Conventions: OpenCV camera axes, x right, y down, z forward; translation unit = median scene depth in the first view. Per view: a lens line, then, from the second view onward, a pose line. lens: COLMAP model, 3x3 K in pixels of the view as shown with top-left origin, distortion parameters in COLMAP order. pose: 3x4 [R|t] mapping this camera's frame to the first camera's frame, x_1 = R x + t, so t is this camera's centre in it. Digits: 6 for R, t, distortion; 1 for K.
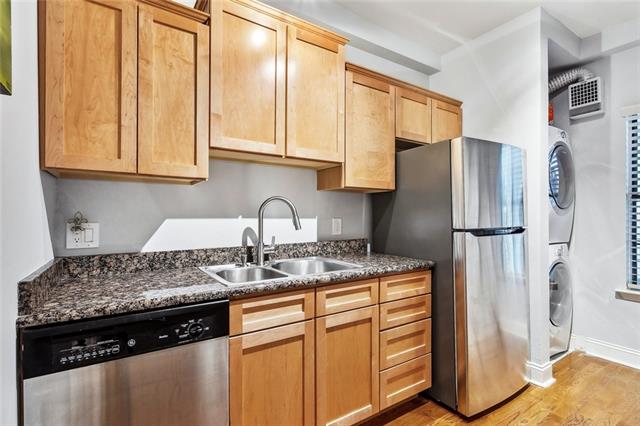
lens RADIAL K [[307.6, 0, 319.2], [0, 307.6, 214.5], [0, 0, 1]] dist [-0.003131, 0.000072]
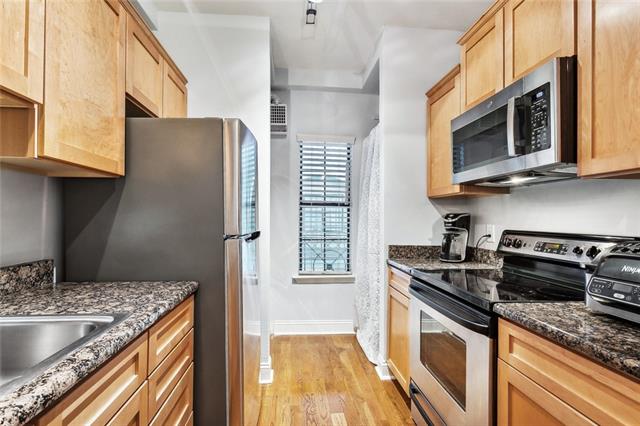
lens RADIAL K [[307.6, 0, 319.1], [0, 307.6, 214.5], [0, 0, 1]] dist [-0.003131, 0.000072]
pose [[0.467310, 0.013496, 0.883990, -0.112865], [-0.013601, 0.999875, -0.008075, -0.002608], [-0.883989, -0.008249, 0.467436, 0.342254]]
